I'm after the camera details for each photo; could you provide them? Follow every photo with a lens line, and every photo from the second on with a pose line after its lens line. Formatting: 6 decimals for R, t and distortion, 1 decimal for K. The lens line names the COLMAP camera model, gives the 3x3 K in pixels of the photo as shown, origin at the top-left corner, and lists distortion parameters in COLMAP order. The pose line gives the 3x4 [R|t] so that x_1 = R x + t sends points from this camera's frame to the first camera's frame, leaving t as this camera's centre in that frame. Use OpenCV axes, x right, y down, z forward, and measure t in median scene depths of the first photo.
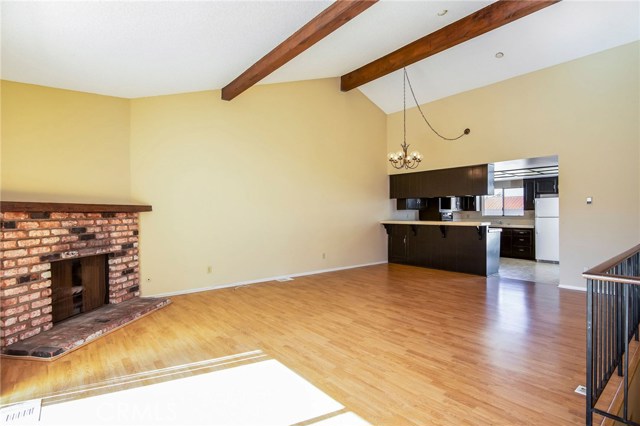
lens RADIAL K [[318.4, 0, 321.1], [0, 318.4, 215.3], [0, 0, 1]] dist [-0.001727, -0.000189]
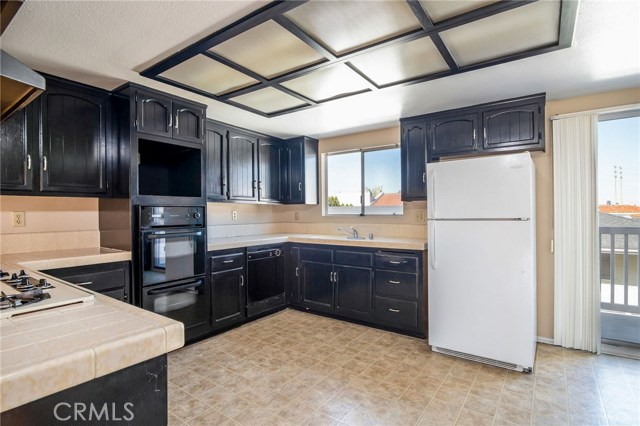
lens RADIAL K [[318.4, 0, 319.5], [0, 318.4, 216.5], [0, 0, 1]] dist [-0.001727, -0.000189]
pose [[0.965276, 0.004379, 0.261196, 0.461352], [-0.002063, 0.999956, -0.009139, 0.006790], [-0.261225, 0.008283, 0.965242, 0.684898]]
